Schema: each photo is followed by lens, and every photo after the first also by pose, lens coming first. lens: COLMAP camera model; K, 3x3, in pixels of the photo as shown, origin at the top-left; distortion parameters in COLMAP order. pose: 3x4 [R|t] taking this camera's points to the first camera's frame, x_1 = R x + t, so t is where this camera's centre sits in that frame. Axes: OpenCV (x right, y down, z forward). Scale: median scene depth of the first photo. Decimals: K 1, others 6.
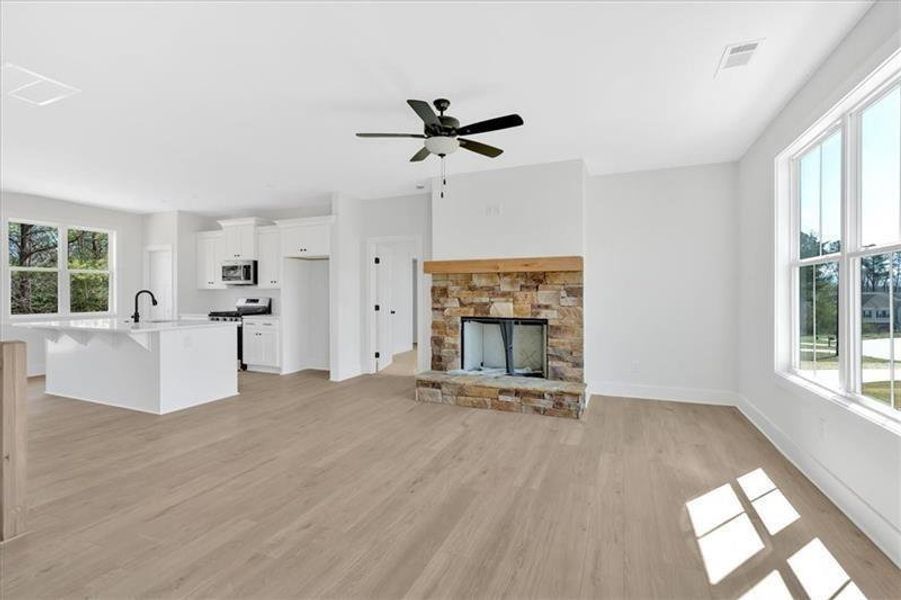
lens RADIAL K [[406.9, 0, 448.3], [0, 406.9, 294.3], [0, 0, 1]] dist [-0.008263, 0.003511]
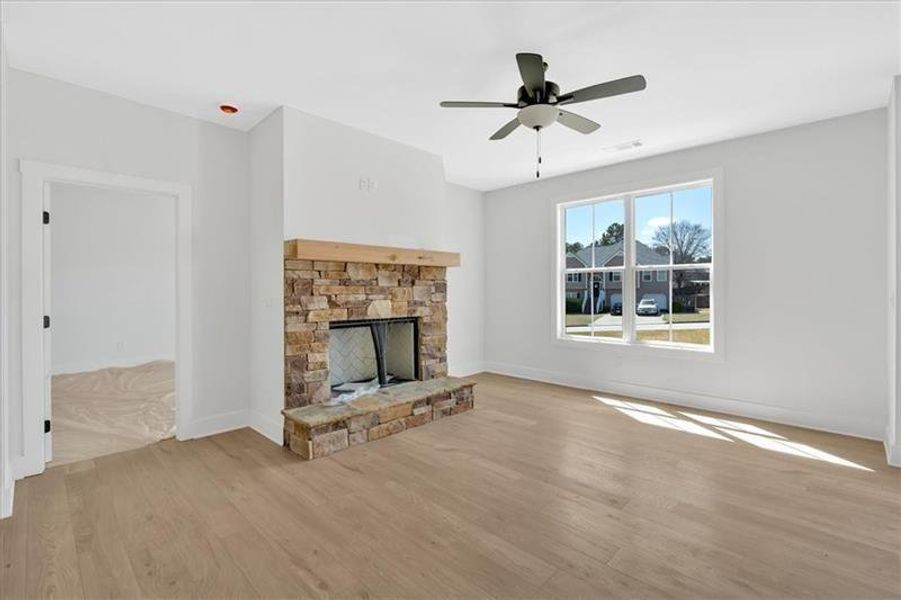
lens RADIAL K [[406.9, 0, 450.3], [0, 406.9, 293.7], [0, 0, 1]] dist [-0.008263, 0.003511]
pose [[0.358827, -0.009177, 0.933359, -0.549754], [0.005156, 0.999956, 0.007850, 0.001062], [-0.933390, 0.001996, 0.358858, 0.539859]]
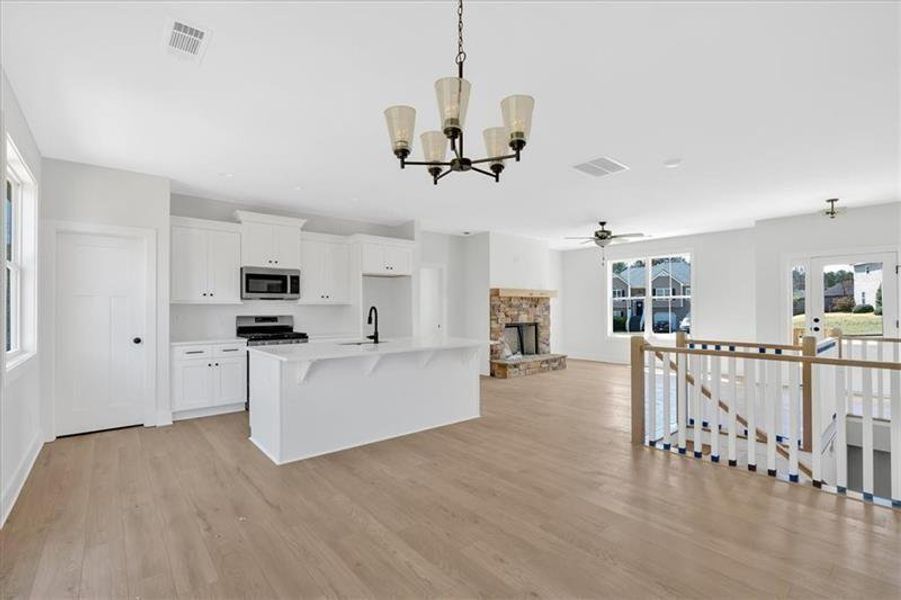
lens RADIAL K [[406.9, 0, 446.3], [0, 406.9, 304.4], [0, 0, 1]] dist [-0.008263, 0.003511]
pose [[0.455072, 0.008143, 0.890418, -1.473924], [0.003970, 0.999930, -0.011173, -0.003683], [-0.890446, 0.008620, 0.455007, 0.471777]]
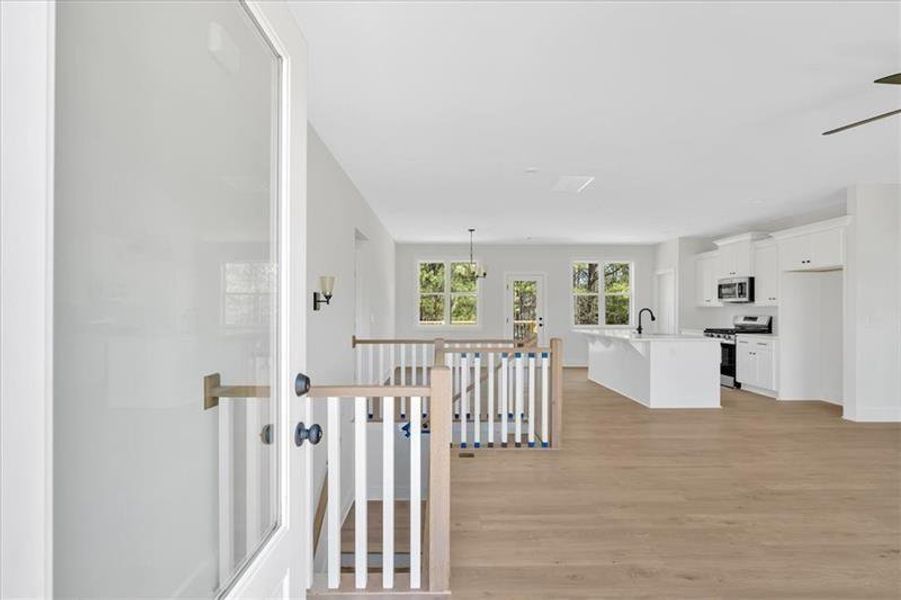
lens RADIAL K [[406.9, 0, 450.1], [0, 406.9, 310.3], [0, 0, 1]] dist [-0.008263, 0.003511]
pose [[0.408755, 0.001676, -0.912642, 0.151705], [-0.003026, 0.999995, 0.000481, -0.003343], [0.912639, 0.002565, 0.408759, -0.065082]]
